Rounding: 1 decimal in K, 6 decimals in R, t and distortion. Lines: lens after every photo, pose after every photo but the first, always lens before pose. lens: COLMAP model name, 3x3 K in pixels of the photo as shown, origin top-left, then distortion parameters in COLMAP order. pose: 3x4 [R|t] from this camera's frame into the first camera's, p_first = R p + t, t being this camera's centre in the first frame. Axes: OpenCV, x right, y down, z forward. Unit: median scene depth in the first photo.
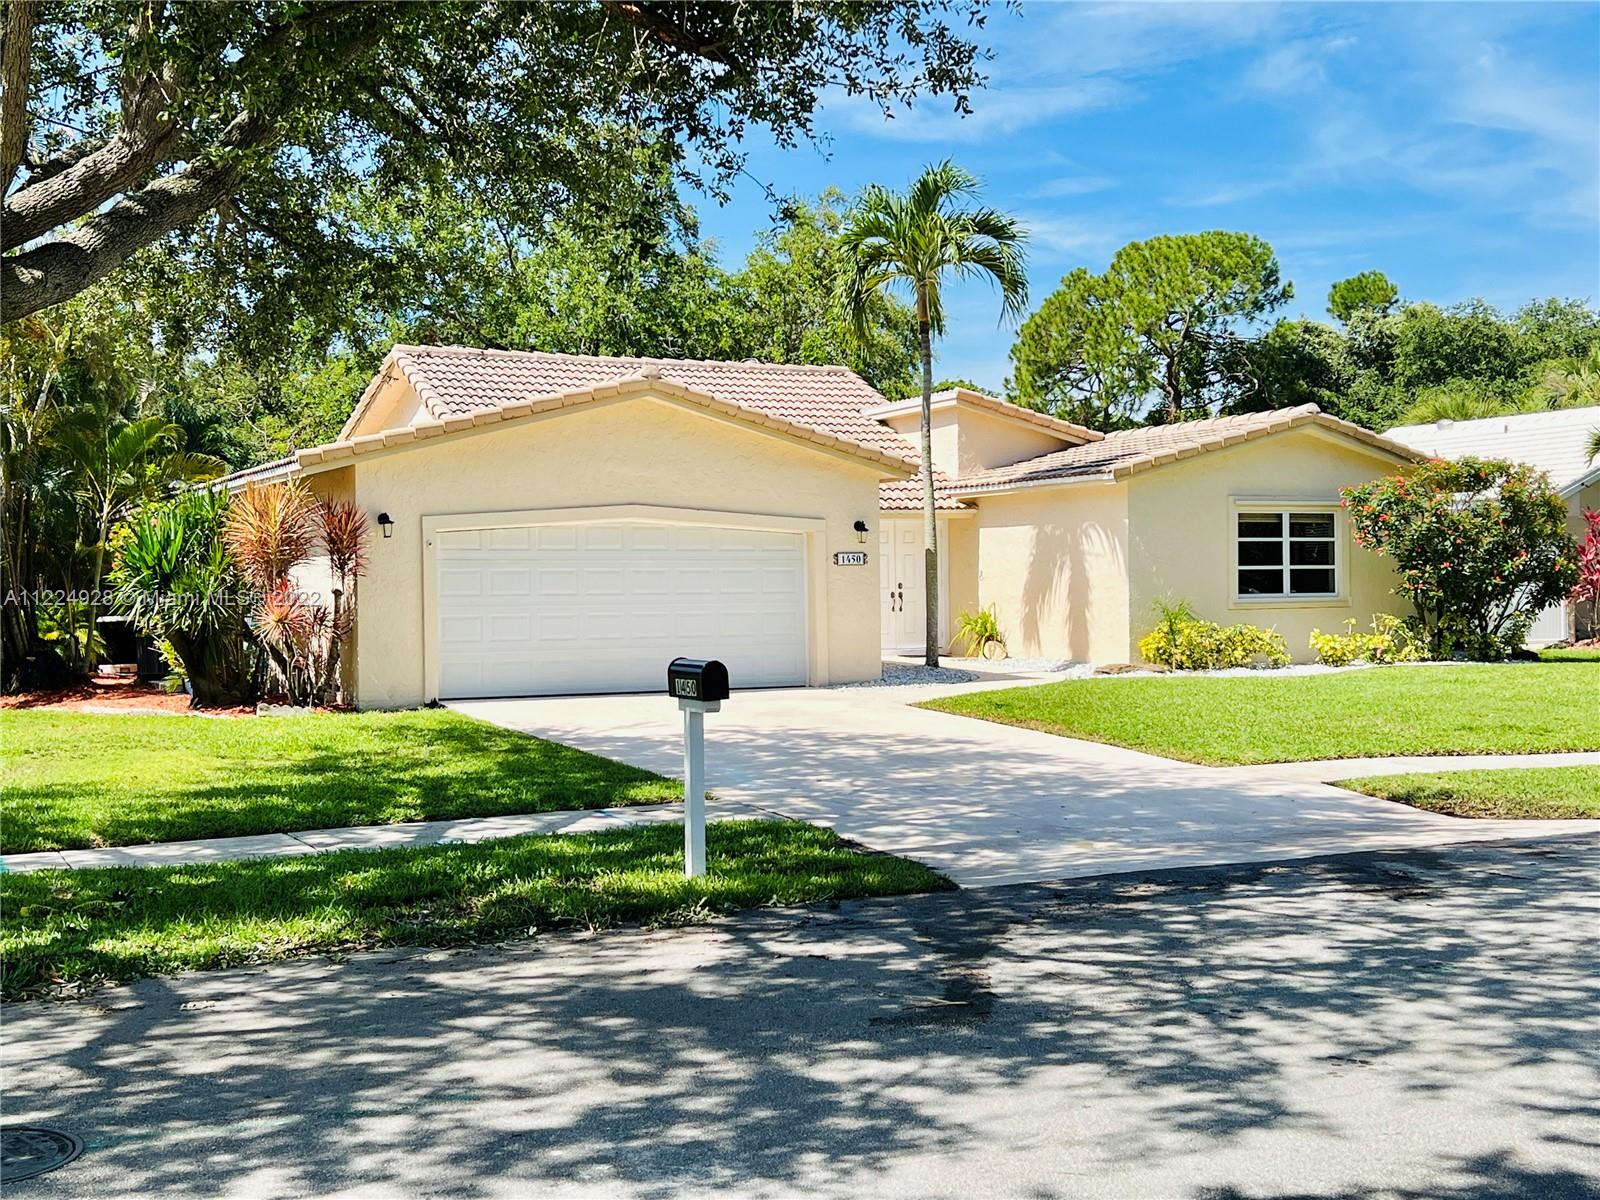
lens RADIAL K [[1974.7, 0, 800.0], [0, 1974.7, 600.0], [0, 0, 1]] dist [0.273493, -0.817996]
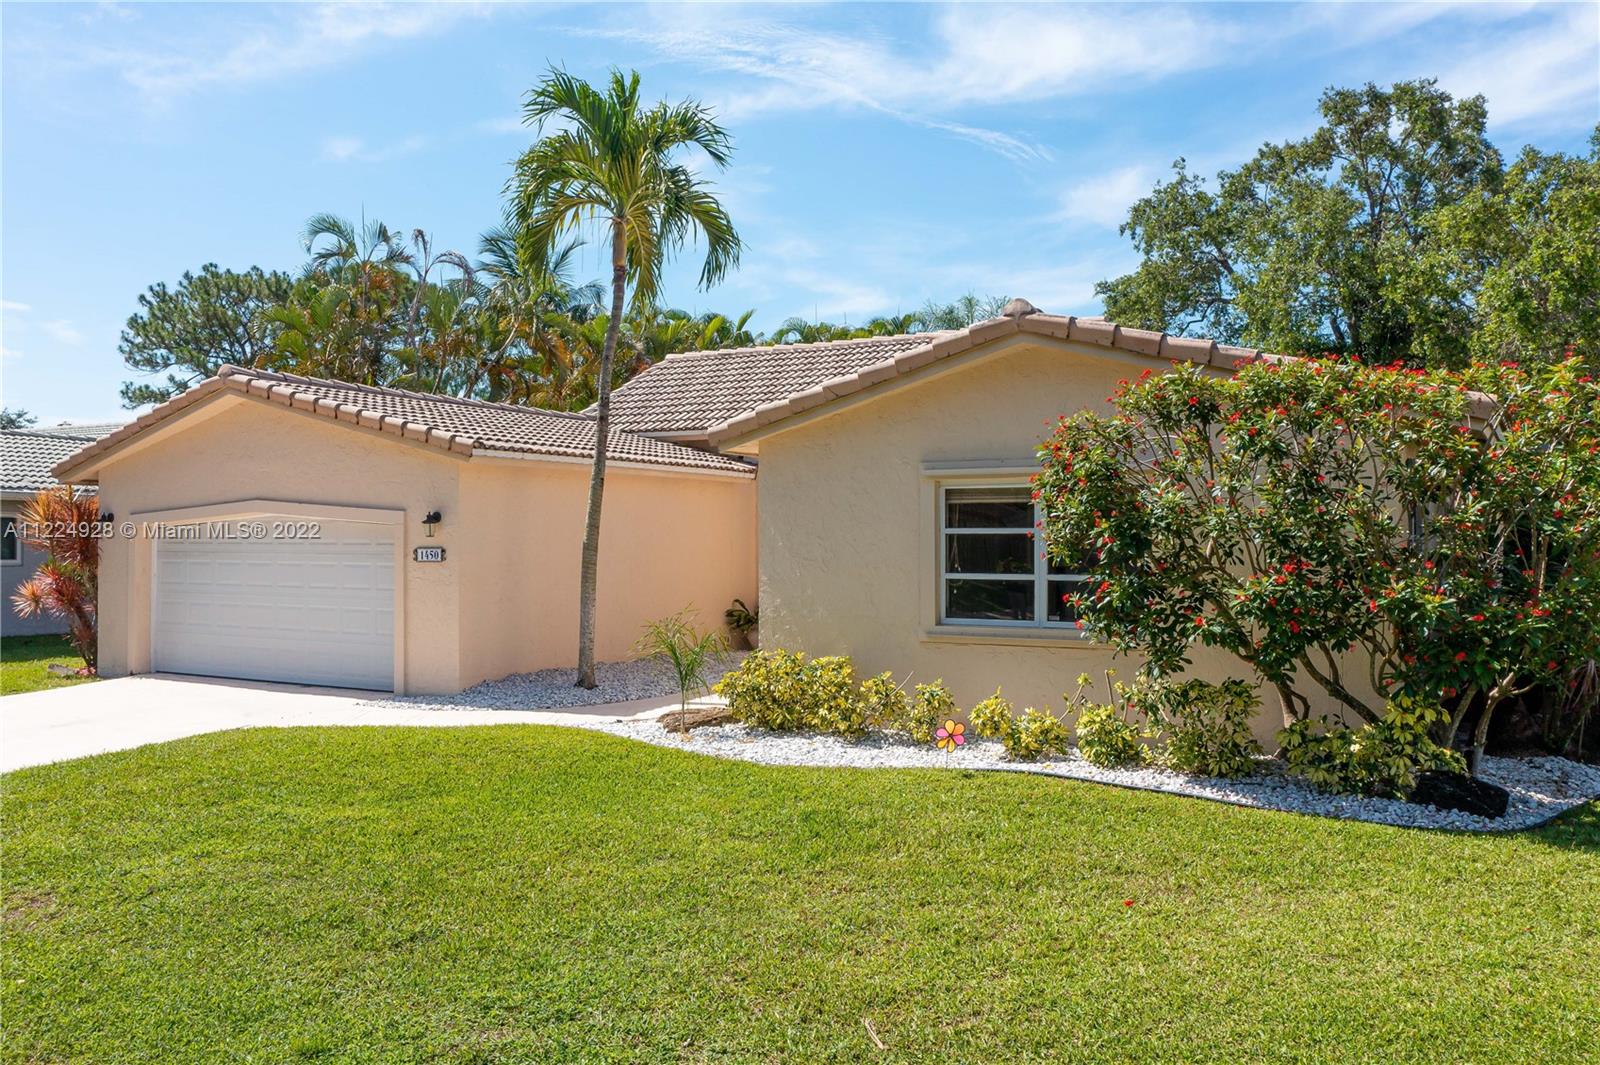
lens RADIAL K [[1316.2, 0, 811.2], [0, 1316.2, 542.8], [0, 0, 1]] dist [0.000461, 0.005933]
pose [[0.551784, 0.012798, -0.833889, 0.533752], [-0.009634, 0.999913, 0.008971, -0.029495], [0.833932, 0.003084, 0.551859, 0.725403]]
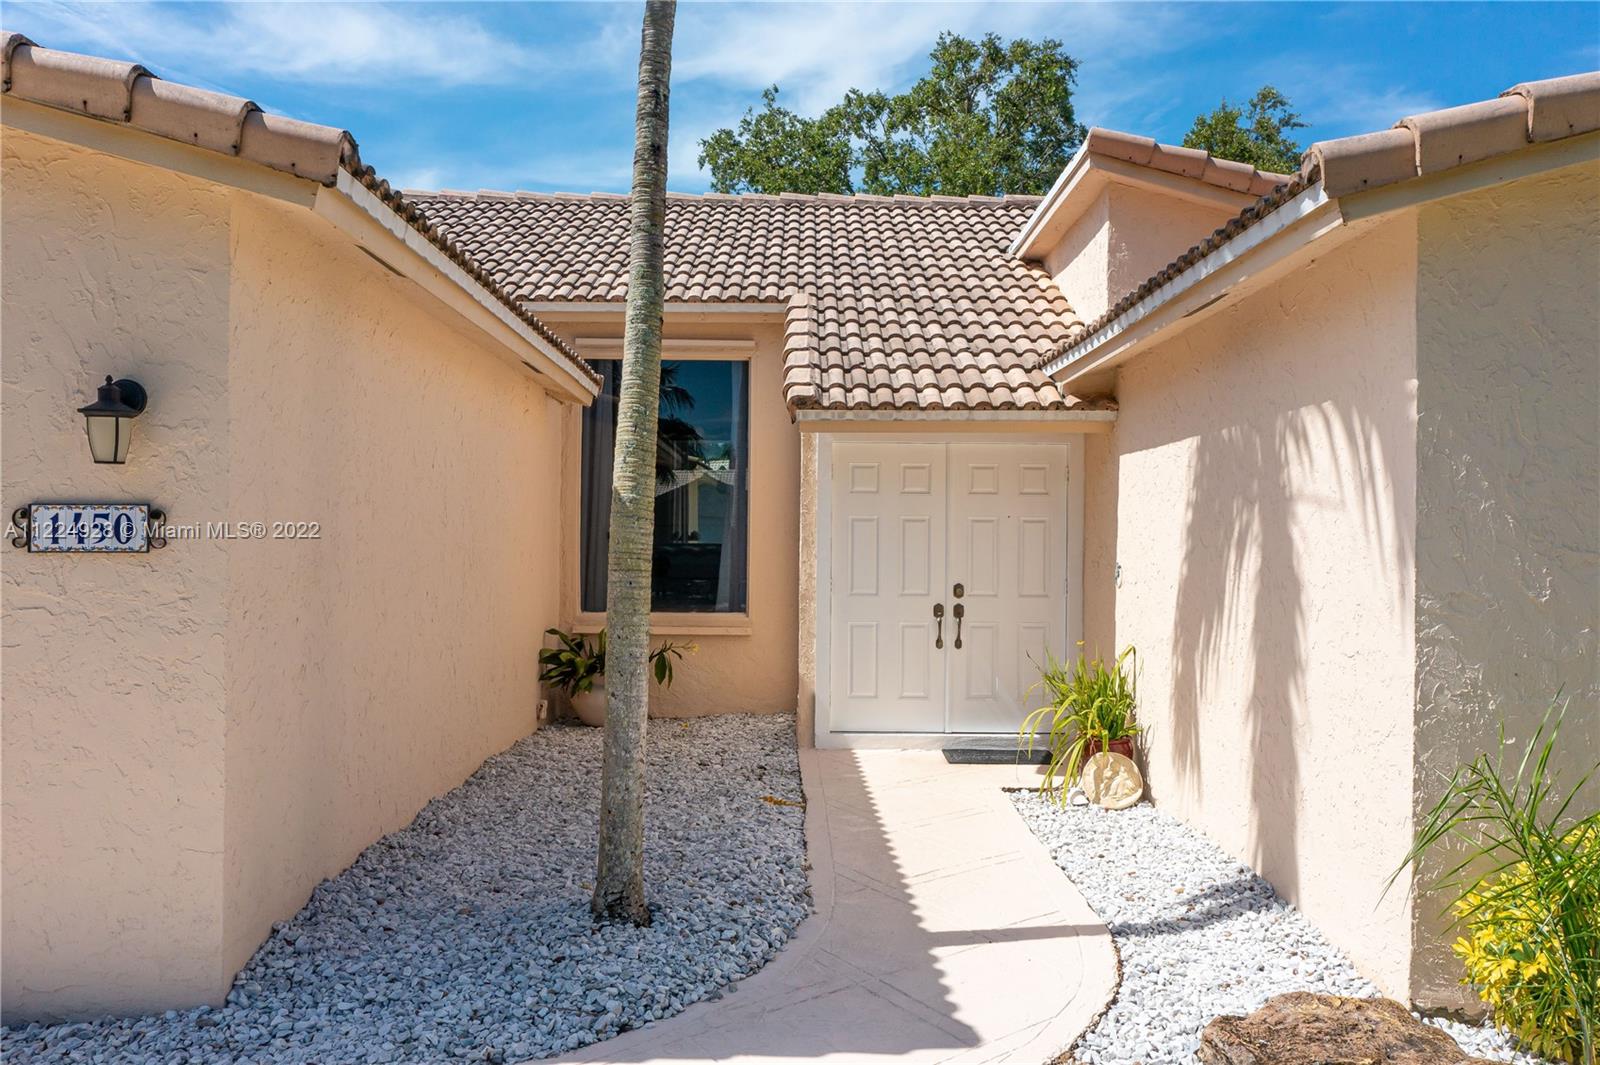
lens RADIAL K [[1279.7, 0, 808.5], [0, 1279.7, 535.8], [0, 0, 1]] dist [0.002782, 0.001402]
pose [[0.898431, 0.020000, -0.438659, 0.158913], [-0.023563, 0.999719, -0.002680, -0.019325], [0.438482, 0.012744, 0.898650, 0.790588]]
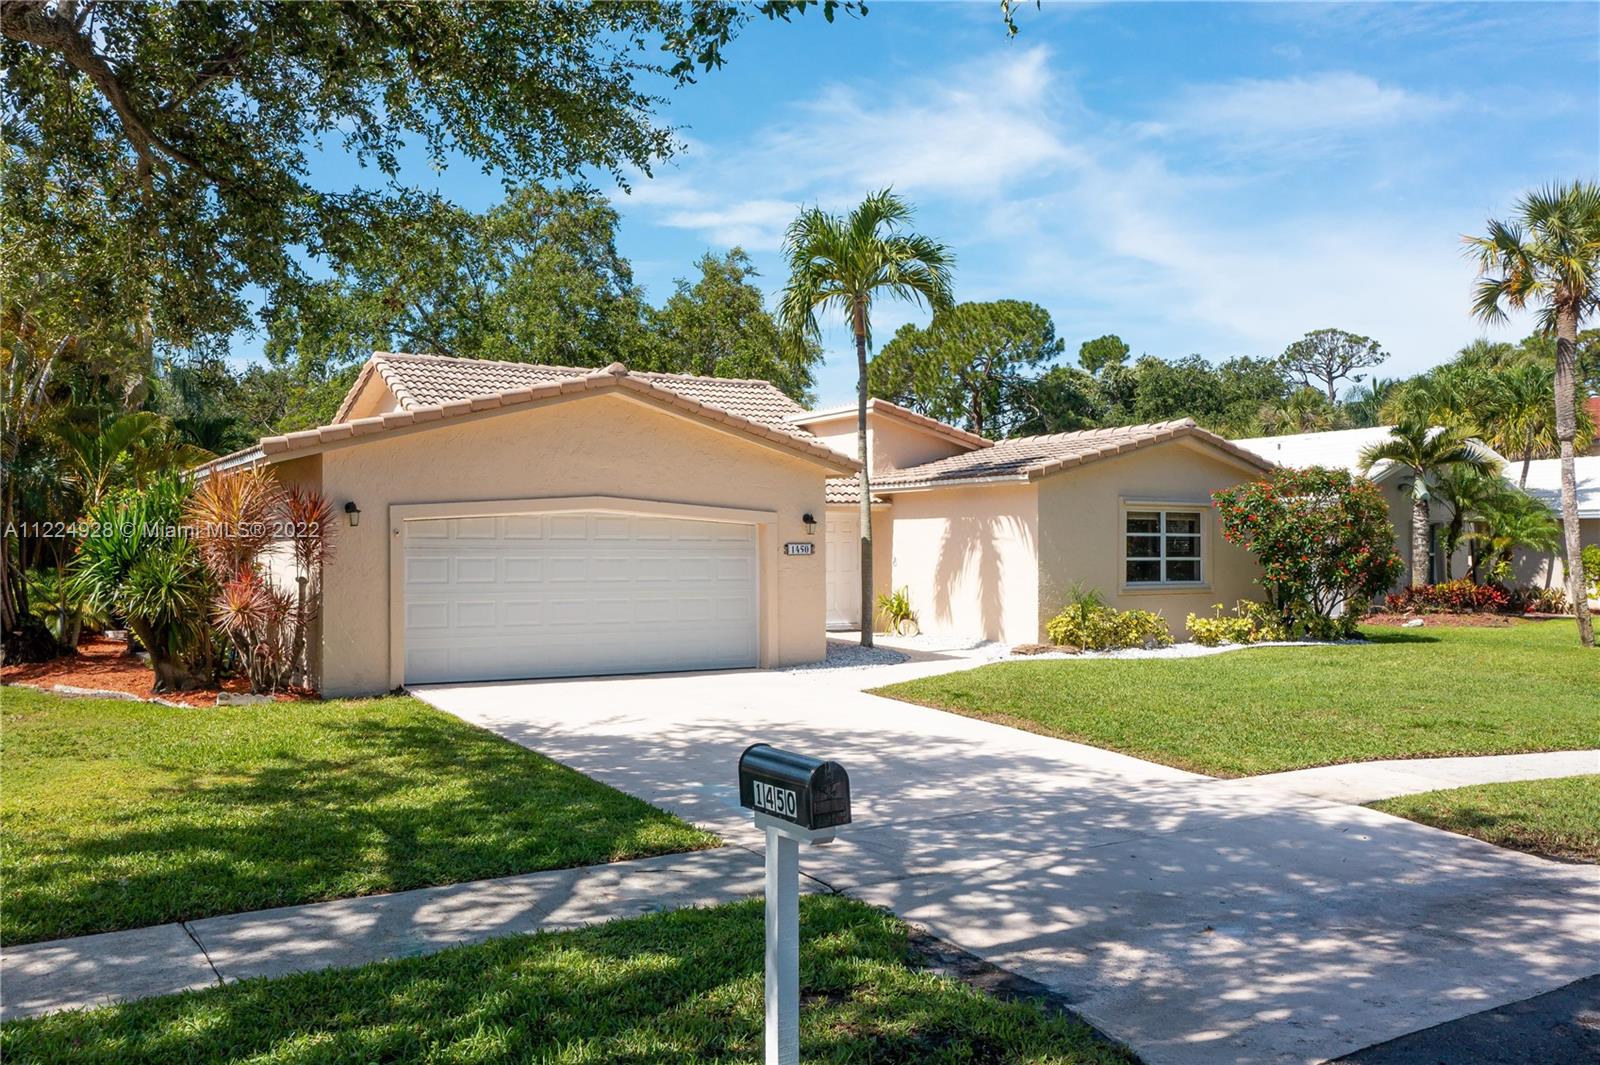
lens RADIAL K [[1356.0, 0, 822.3], [0, 1356.0, 548.9], [0, 0, 1]] dist [0.024295, 0.003333]
pose [[0.994194, 0.010227, 0.107119, -0.037049], [-0.009290, 0.999914, -0.009250, -0.012945], [-0.107204, 0.008201, 0.994203, 0.240846]]
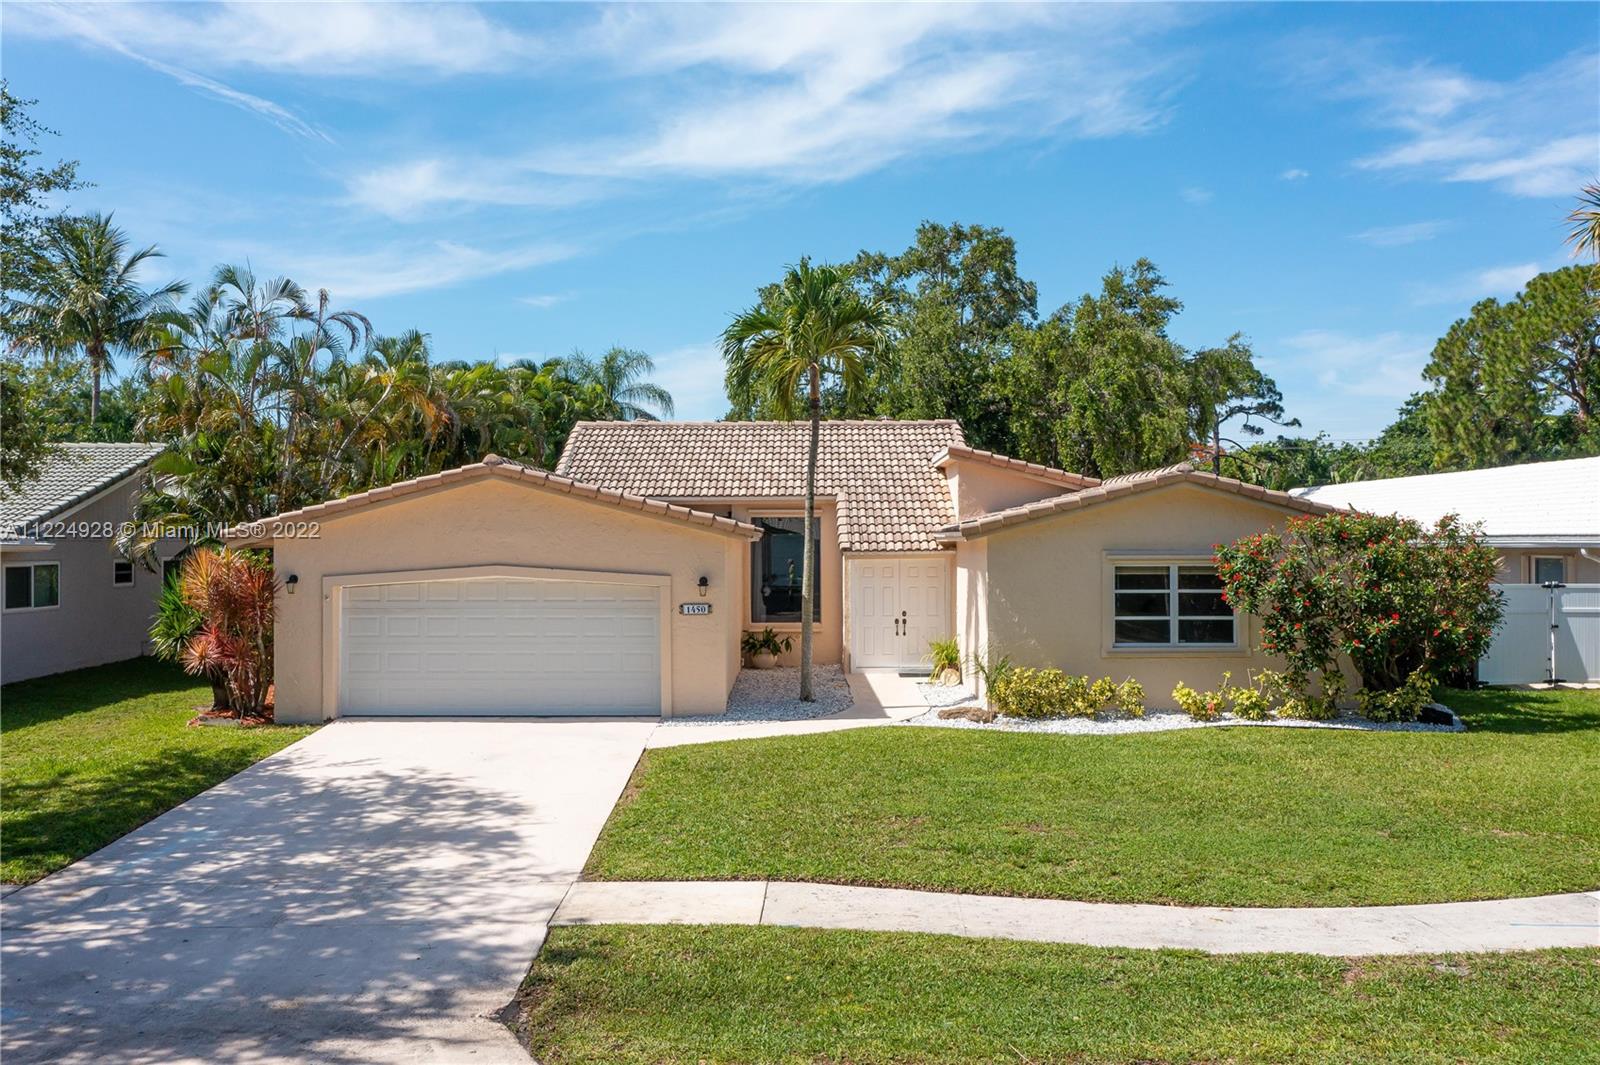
lens RADIAL K [[1316.2, 0, 811.2], [0, 1316.2, 542.8], [0, 0, 1]] dist [0.000461, 0.005933]
pose [[0.894393, 0.010940, -0.447147, 0.380500], [-0.009328, 0.999940, 0.005806, -0.057737], [0.447184, -0.001022, 0.894441, 0.301198]]
